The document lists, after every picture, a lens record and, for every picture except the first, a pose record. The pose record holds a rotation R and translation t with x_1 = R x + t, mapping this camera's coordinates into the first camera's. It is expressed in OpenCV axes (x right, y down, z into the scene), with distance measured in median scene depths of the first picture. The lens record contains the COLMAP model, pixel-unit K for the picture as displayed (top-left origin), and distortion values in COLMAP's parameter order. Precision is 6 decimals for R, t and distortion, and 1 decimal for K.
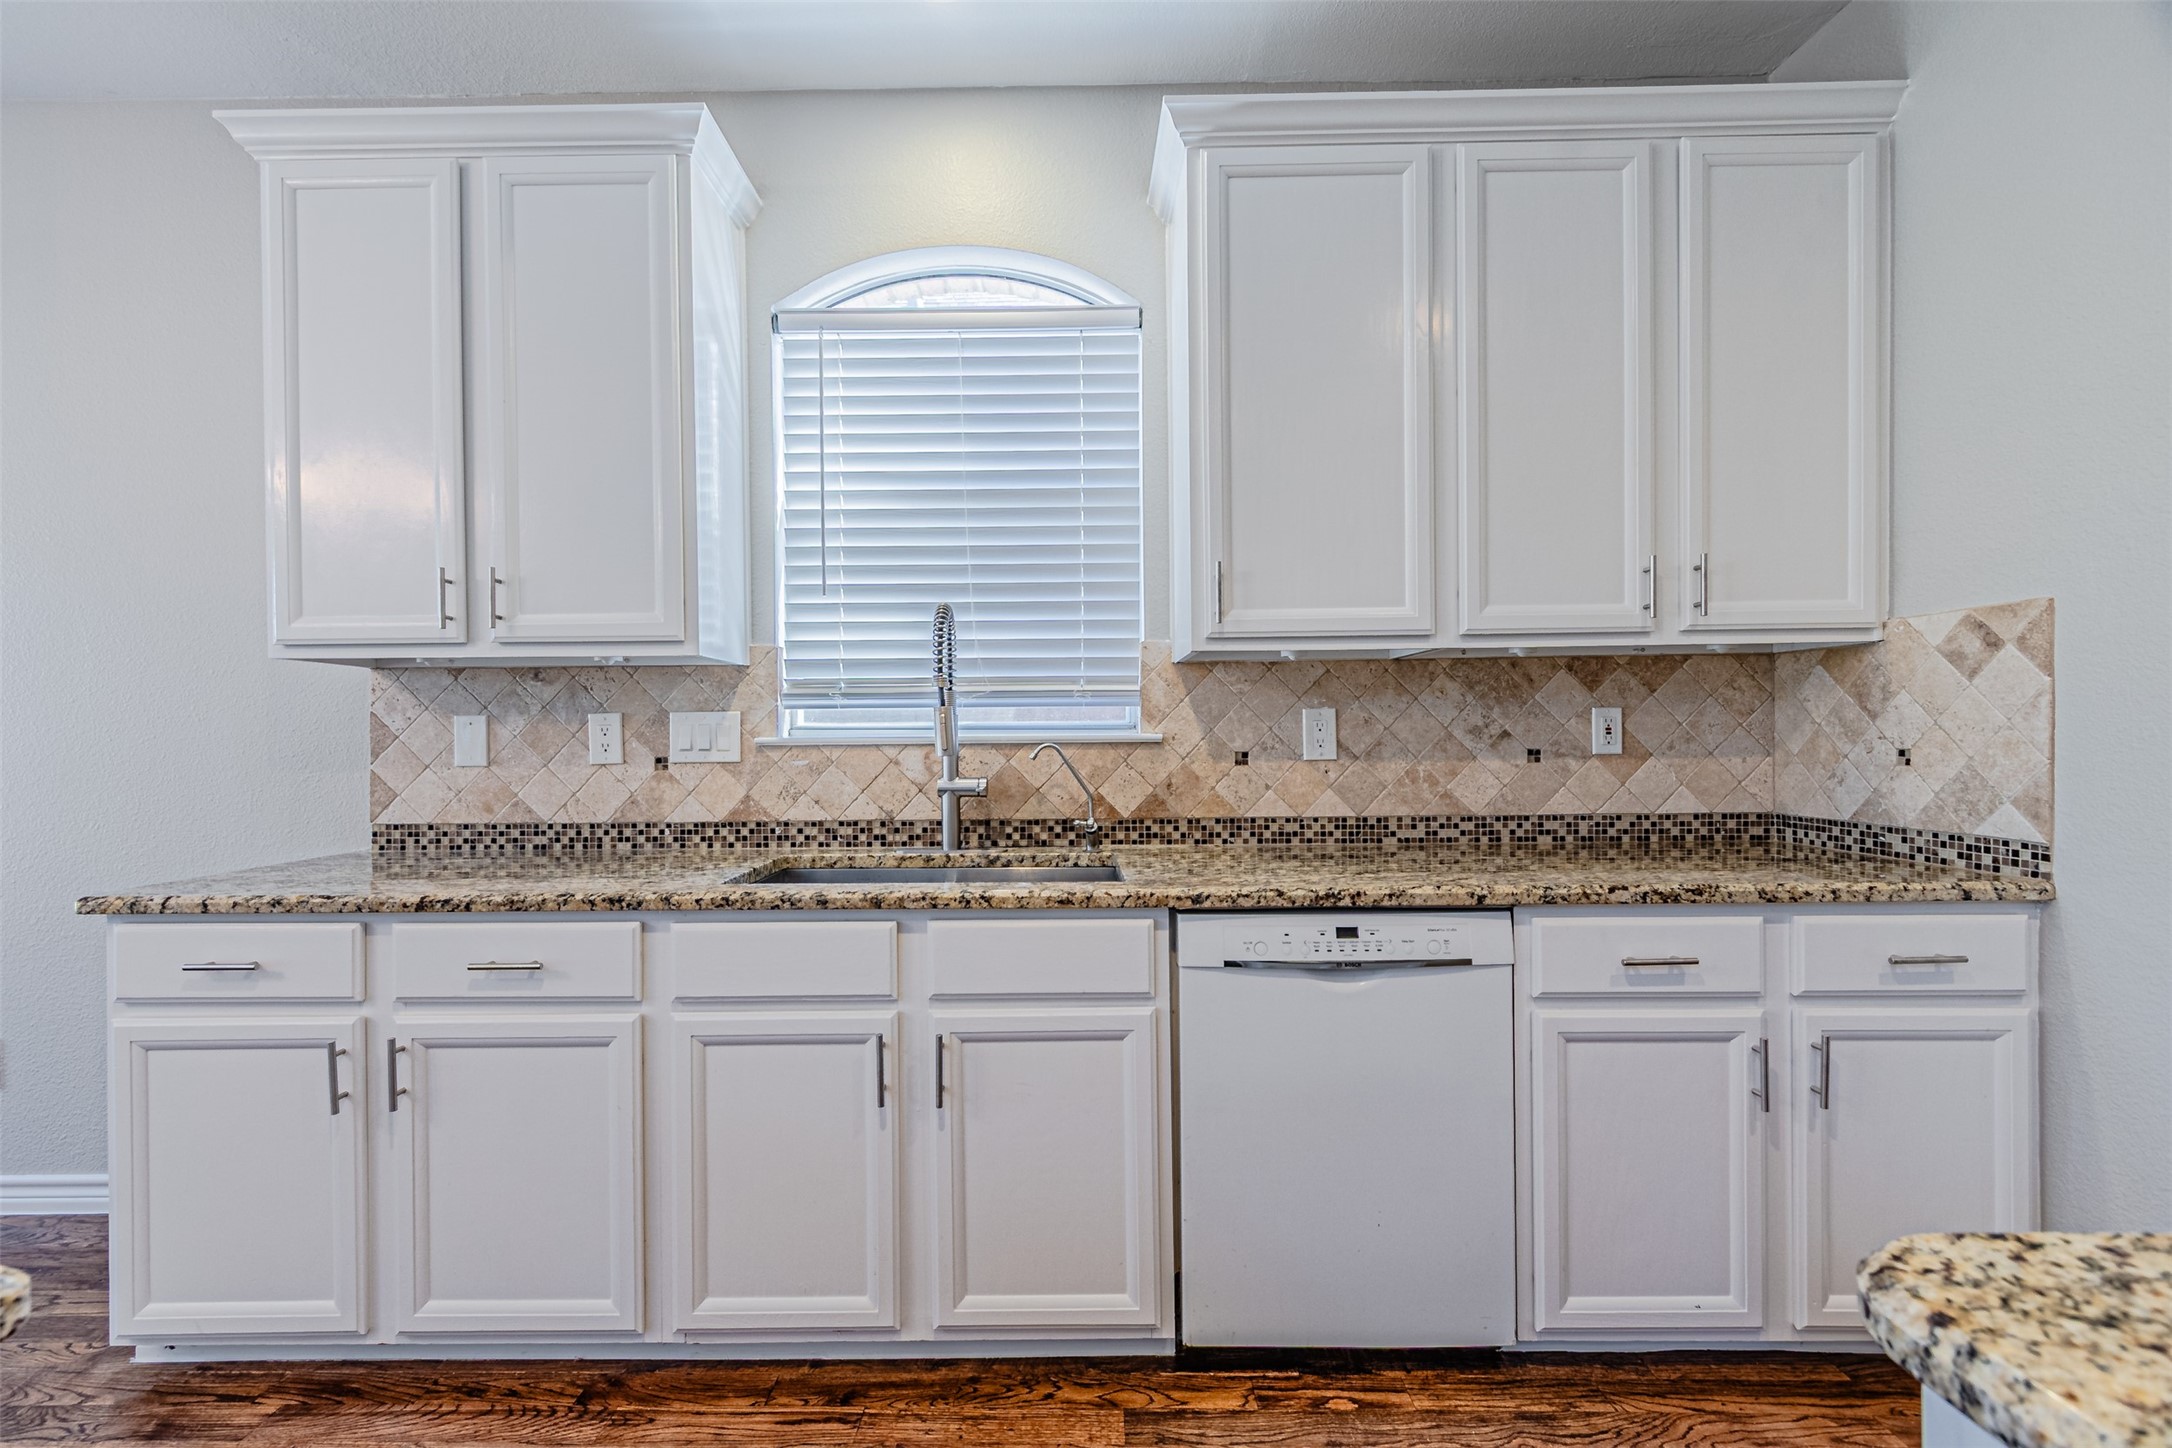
lens RADIAL K [[952.1, 0, 1061.8], [0, 952.1, 739.3], [0, 0, 1]] dist [0.009859, -0.003211]
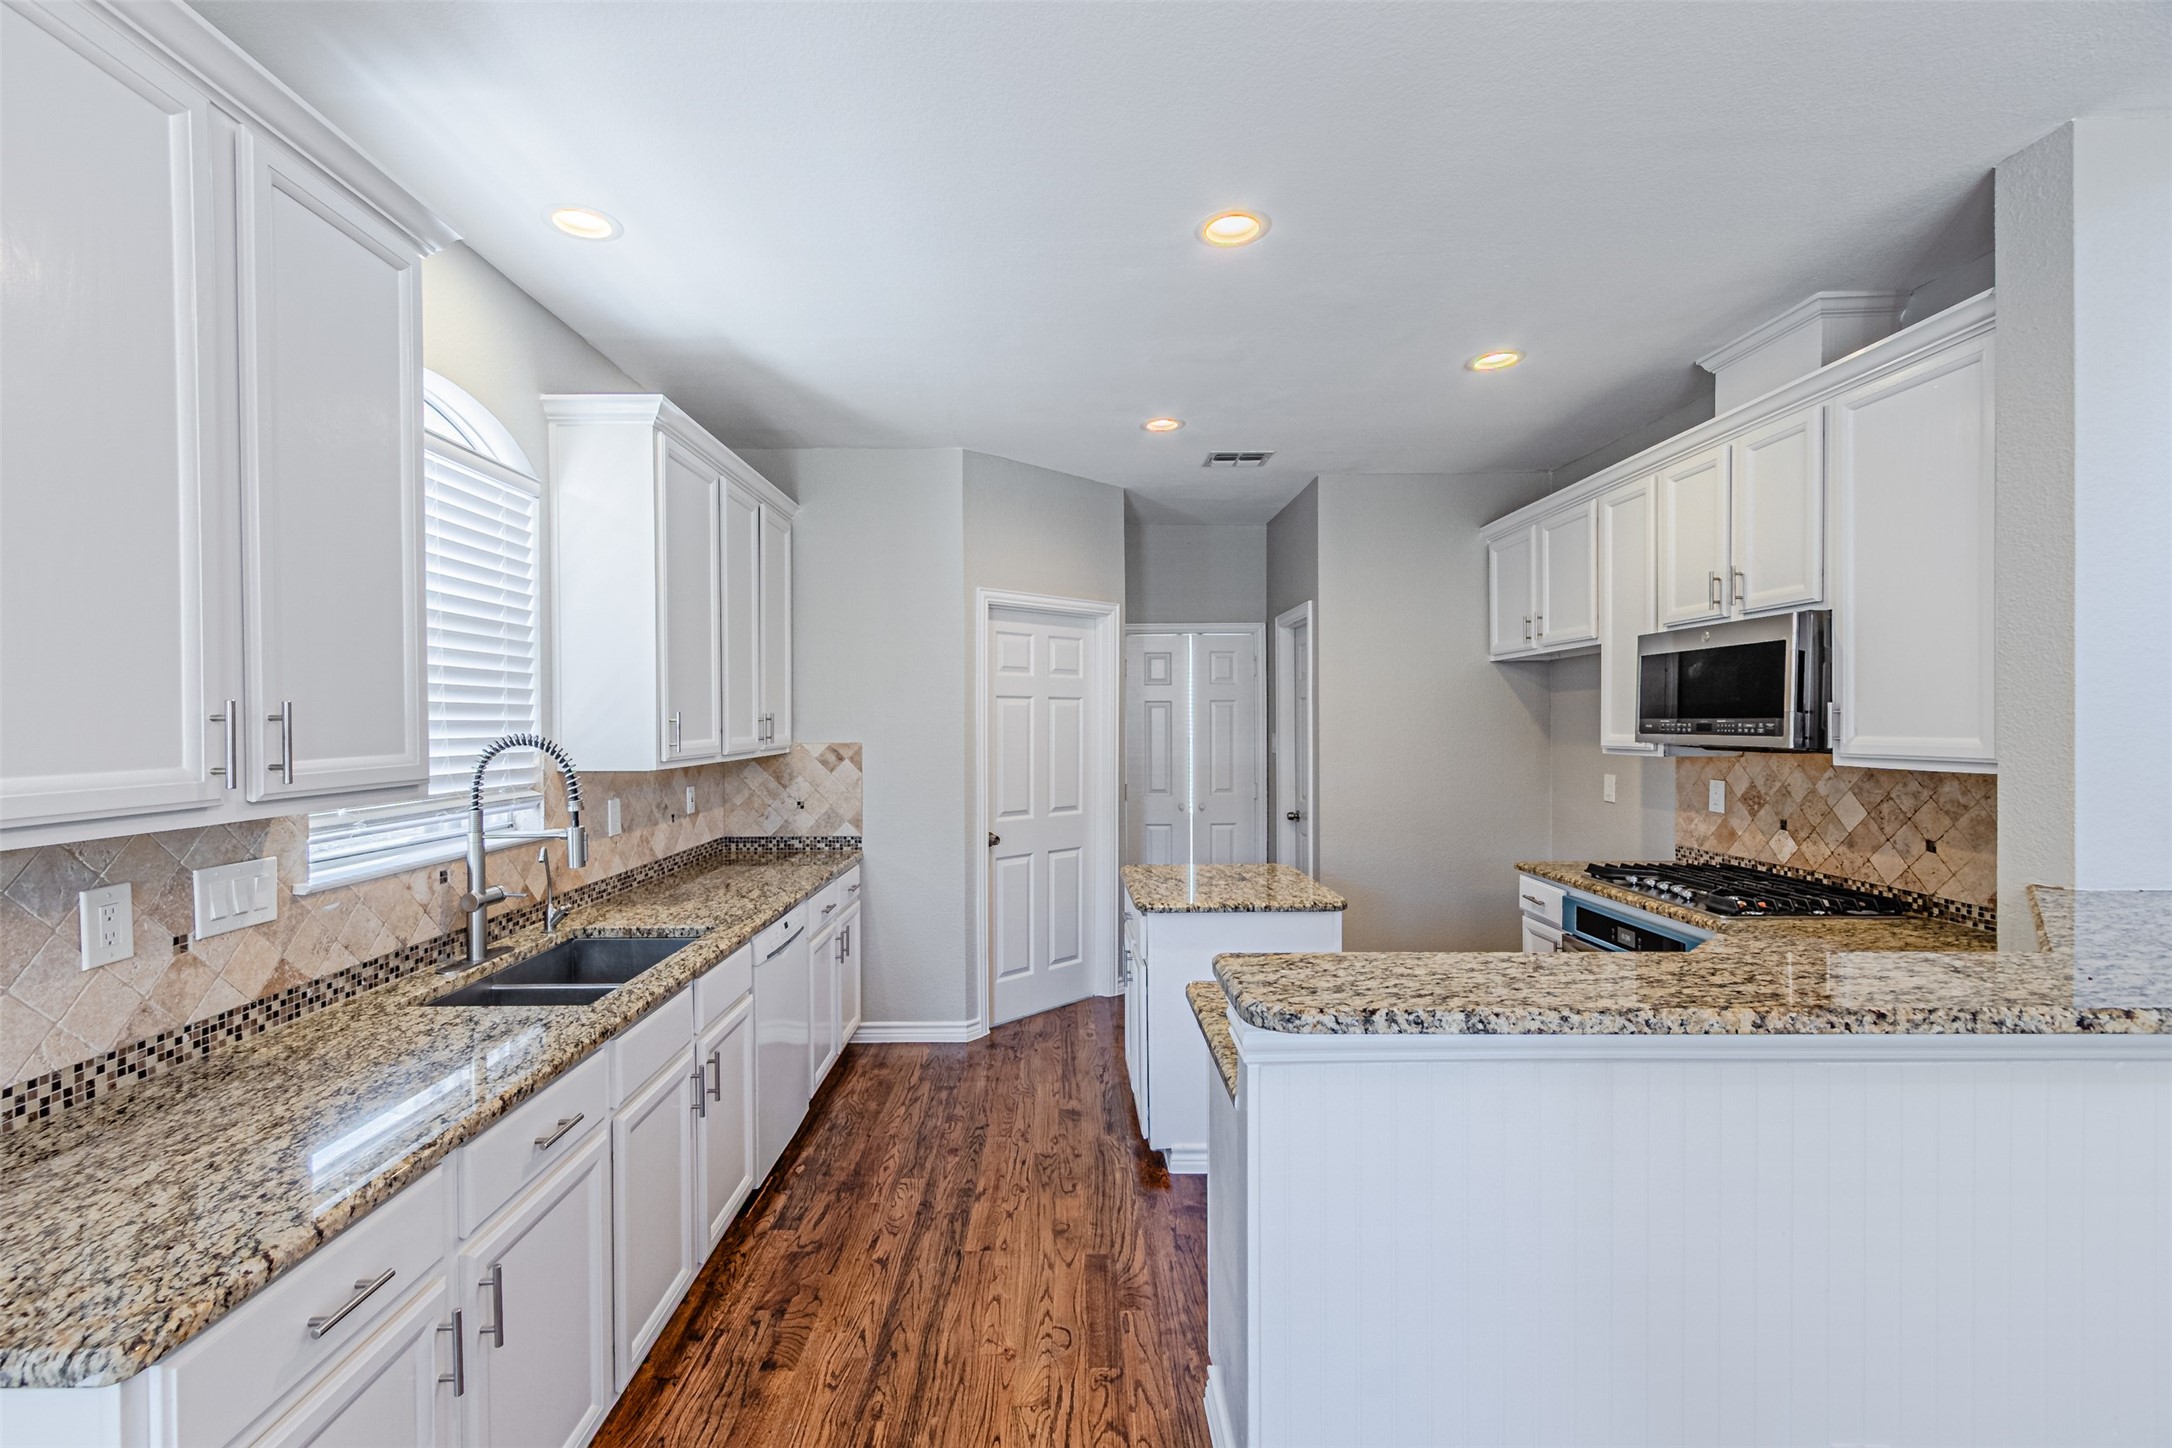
lens RADIAL K [[952.1, 0, 1054.0], [0, 952.1, 732.1], [0, 0, 1]] dist [0.009859, -0.003211]
pose [[-0.008055, -0.003731, 0.999961, -1.162182], [0.009309, 0.999949, 0.003806, -0.132600], [-0.999924, 0.009339, -0.008019, 0.355759]]
